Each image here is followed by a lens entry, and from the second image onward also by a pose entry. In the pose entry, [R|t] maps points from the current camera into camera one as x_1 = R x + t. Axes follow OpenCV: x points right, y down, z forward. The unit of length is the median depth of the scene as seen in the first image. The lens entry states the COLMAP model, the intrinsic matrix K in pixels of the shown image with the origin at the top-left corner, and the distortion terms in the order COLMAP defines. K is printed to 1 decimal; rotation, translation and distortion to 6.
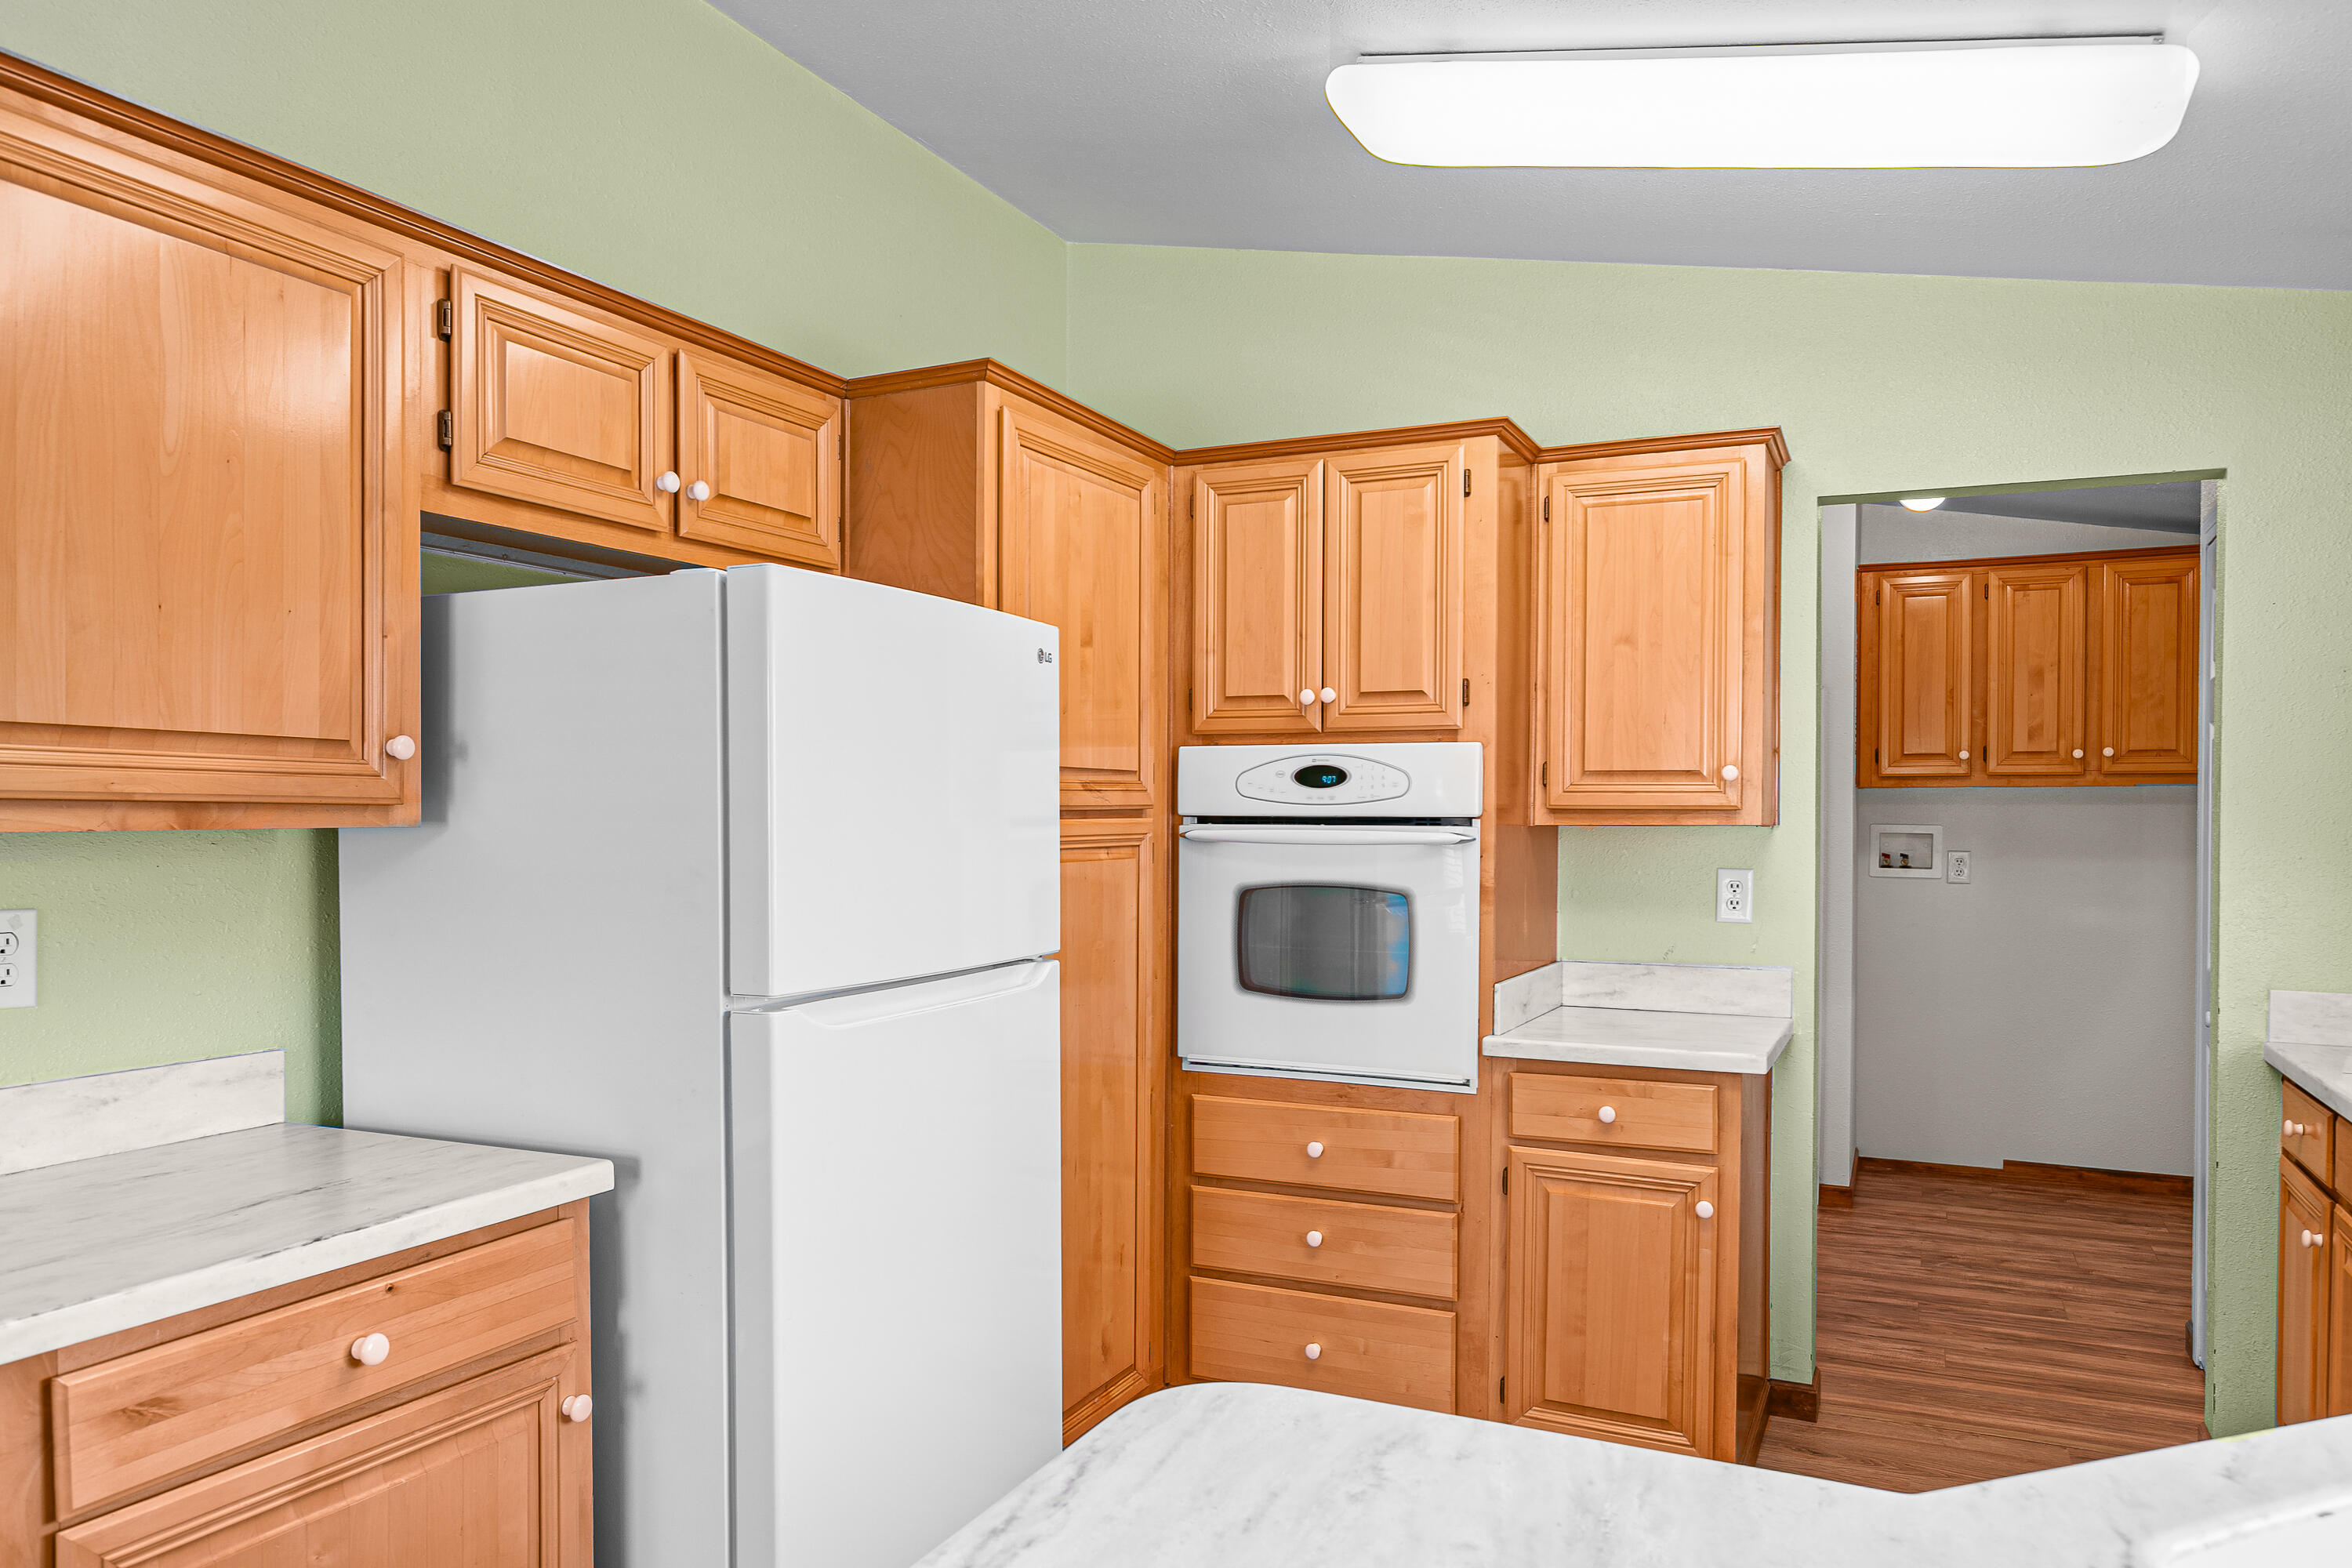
lens RADIAL K [[1579.5, 0, 1190.1], [0, 1579.5, 841.9], [0, 0, 1]] dist [-0.000775, -0.000770]
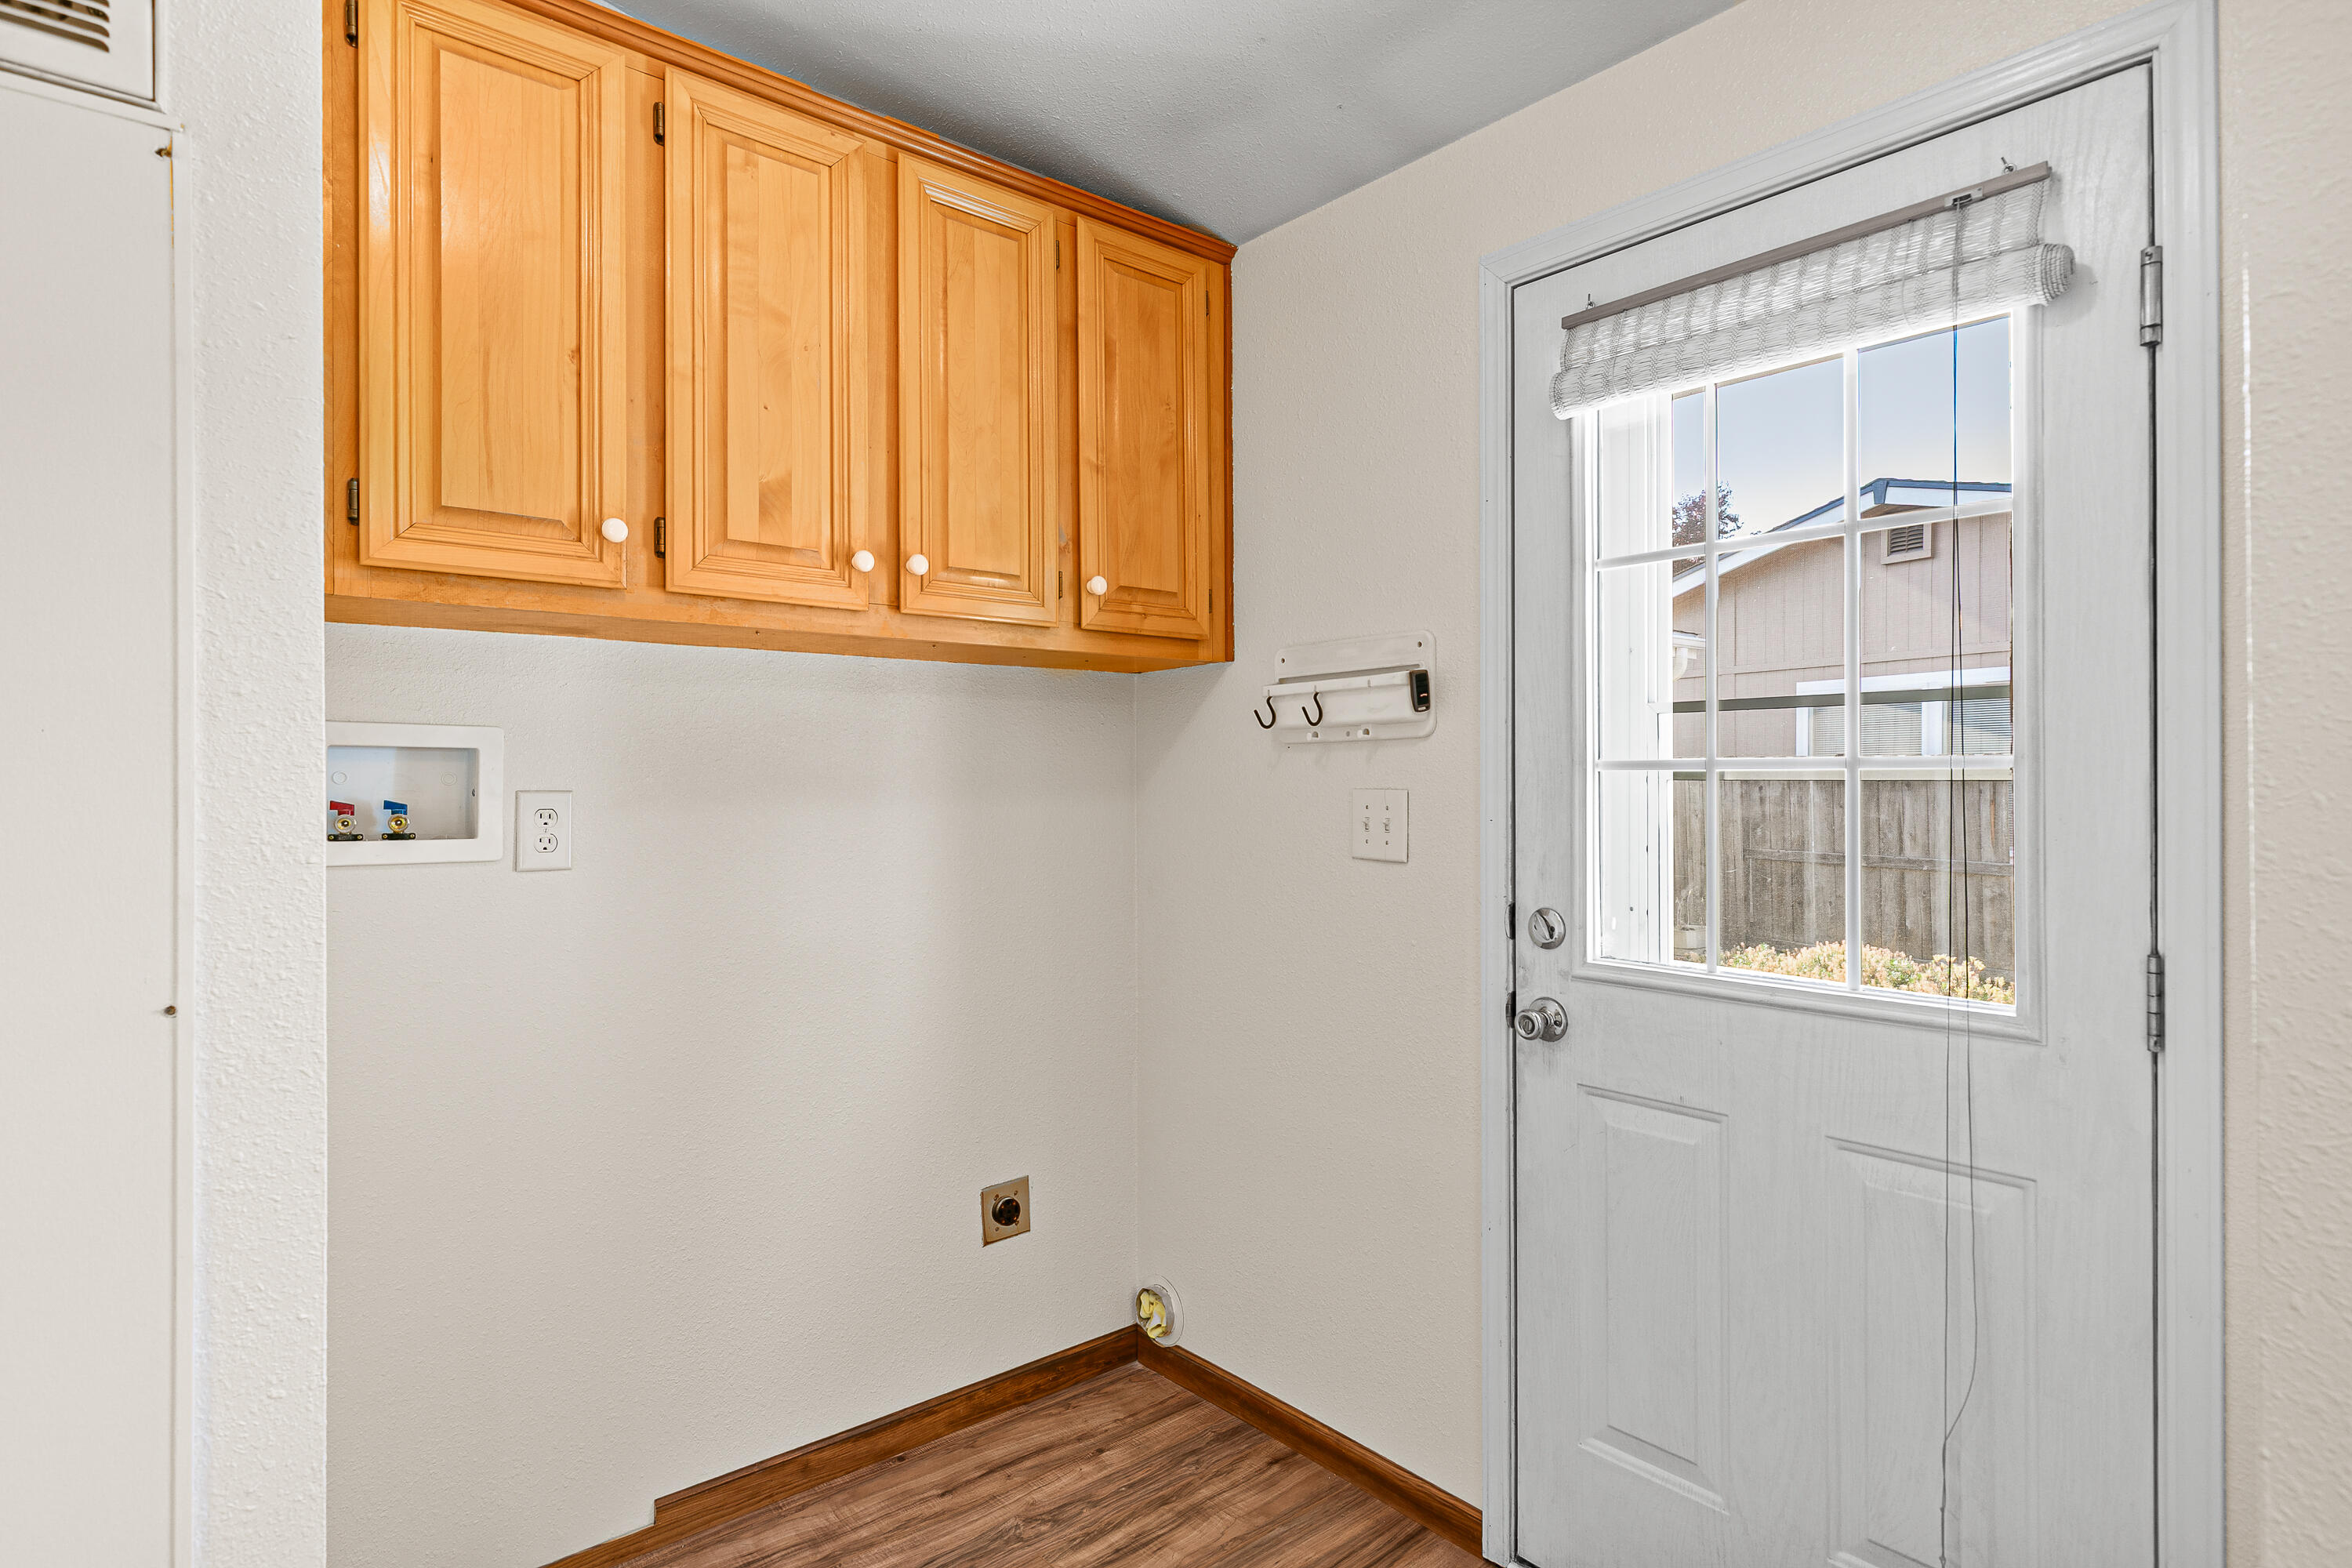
lens RADIAL K [[1210.2, 0, 1176.0], [0, 1210.2, 784.0], [0, 0, 1]] dist [0.000660, -0.000129]
pose [[0.412243, -0.009892, 0.911020, 0.454550], [0.015912, 0.999867, 0.003656, 0.008977], [-0.910935, 0.012989, 0.412346, 1.217557]]
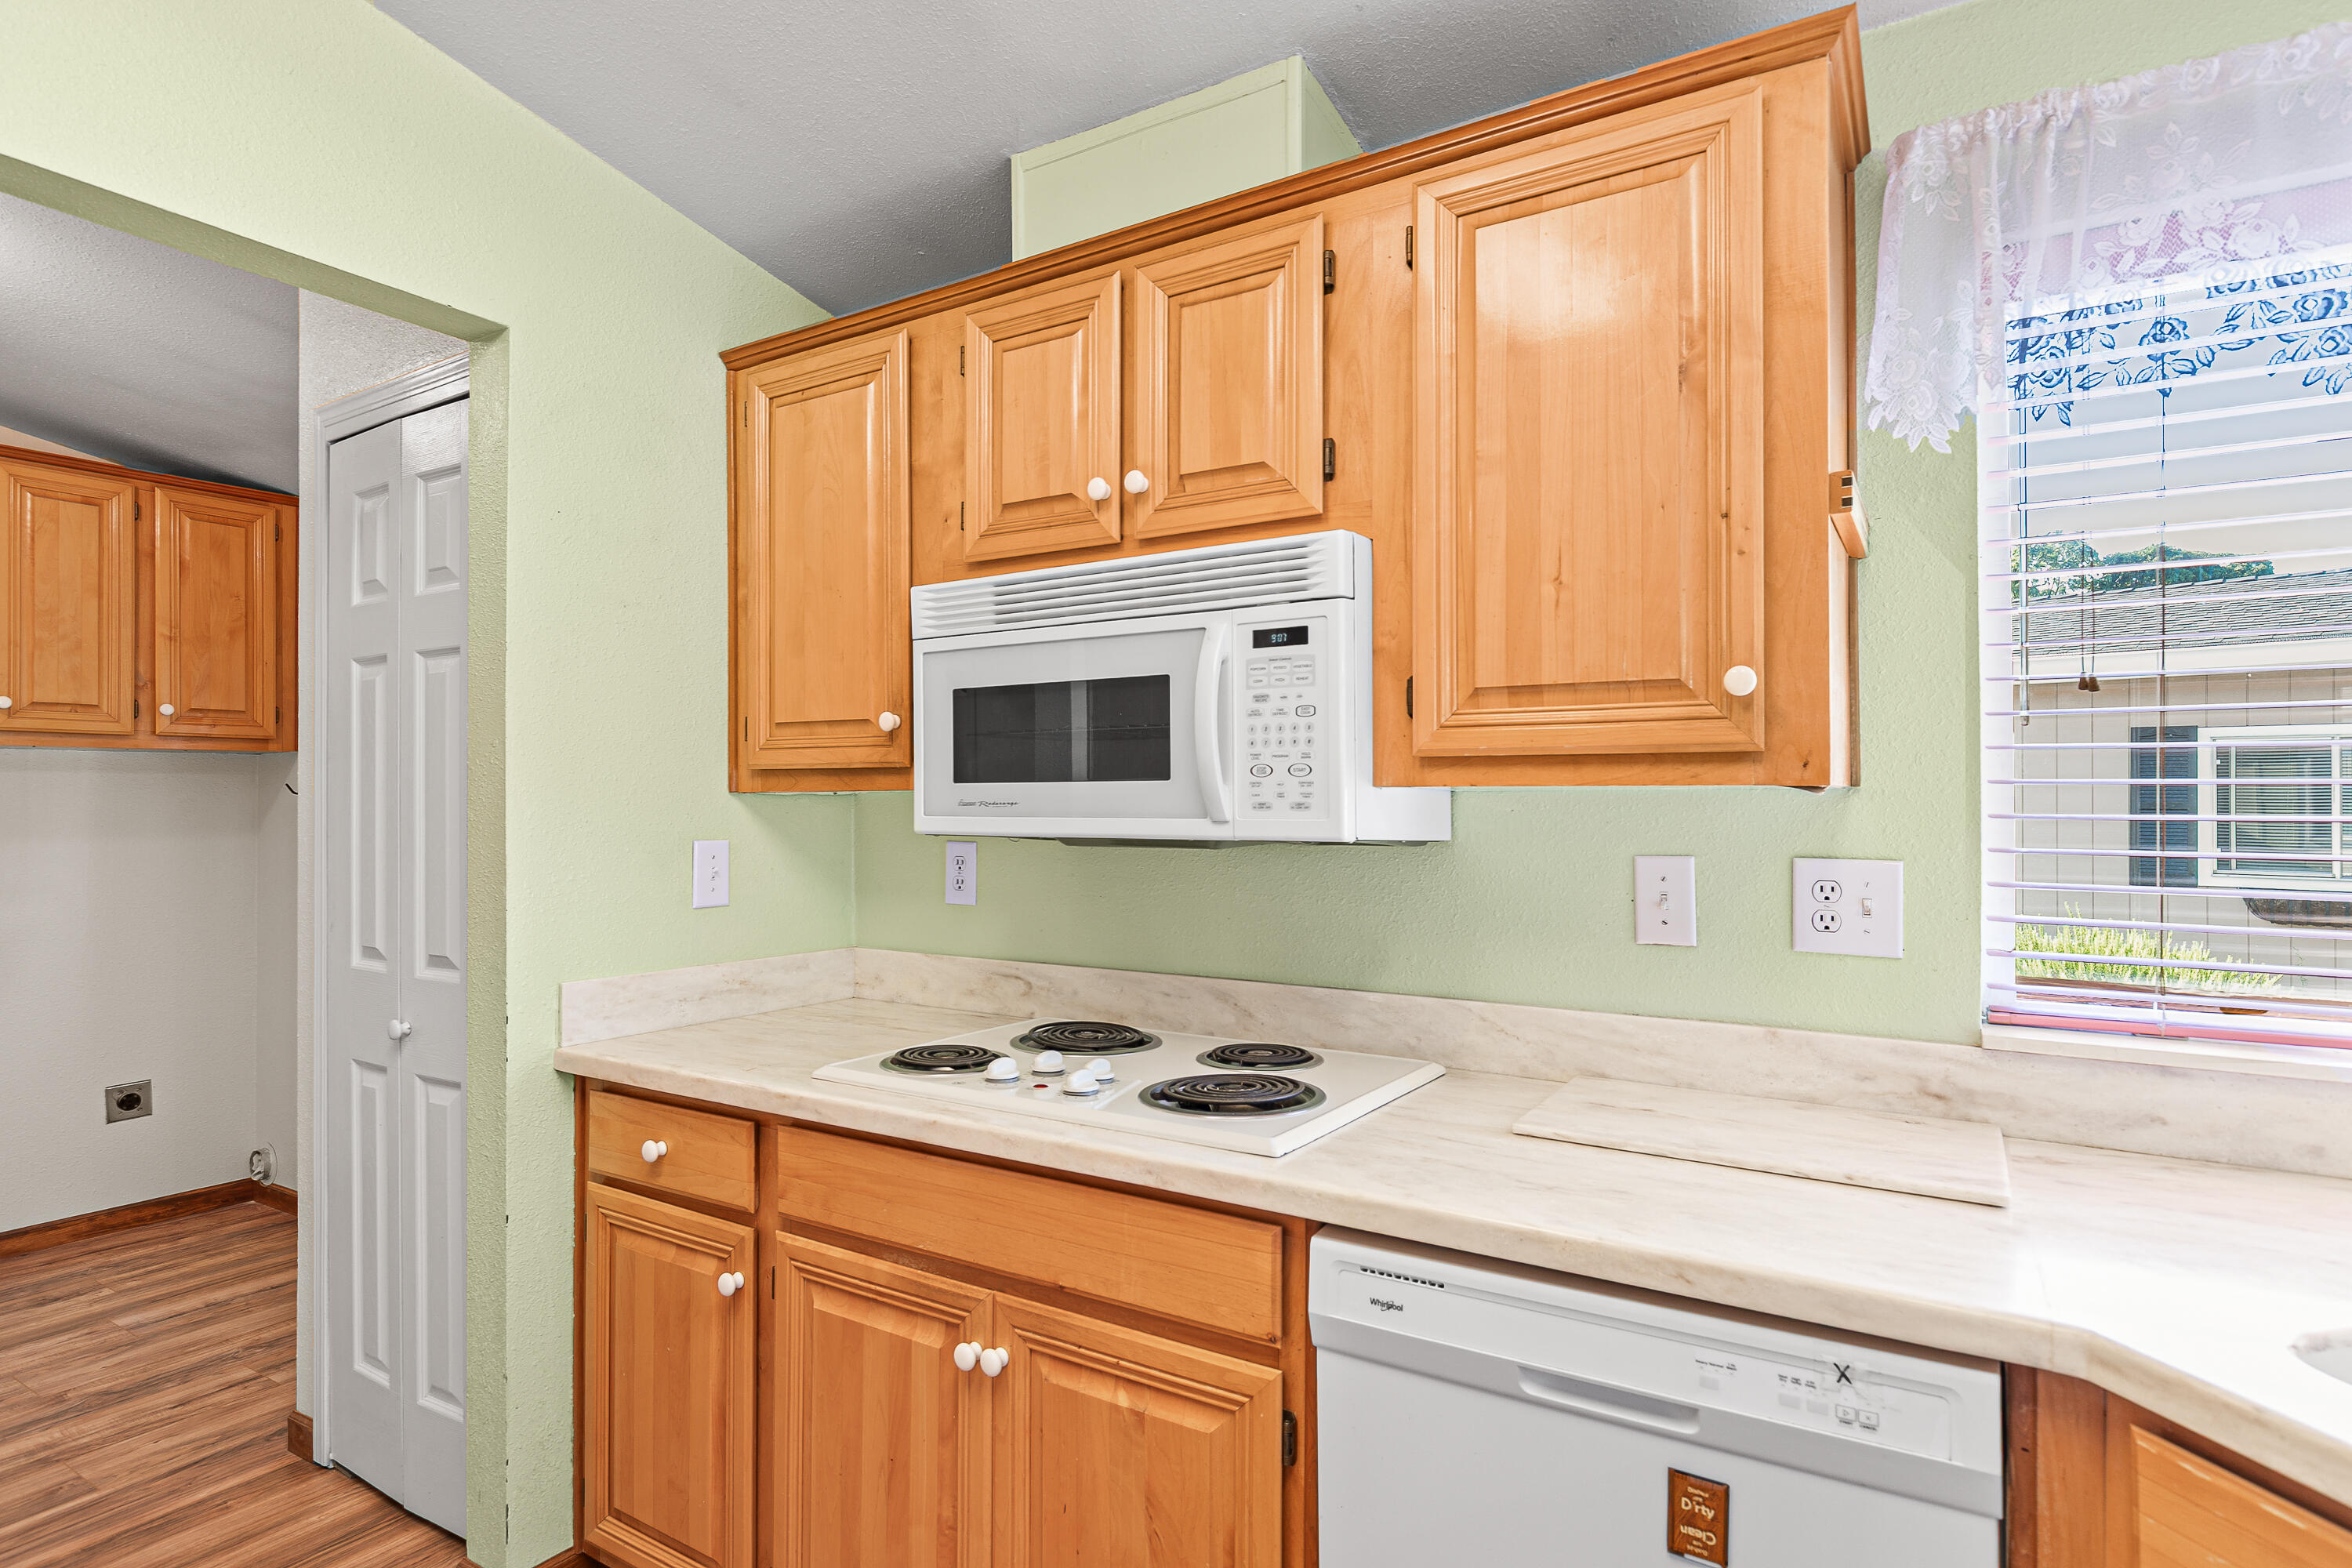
lens RADIAL K [[1203.0, 0, 1177.7], [0, 1203.0, 796.2], [0, 0, 1]] dist [-0.000793, 0.001398]
pose [[0.119123, 0.004910, 0.992867, 0.094835], [0.018638, 0.999801, -0.007180, 0.006886], [-0.992705, 0.019360, 0.119008, 0.547865]]
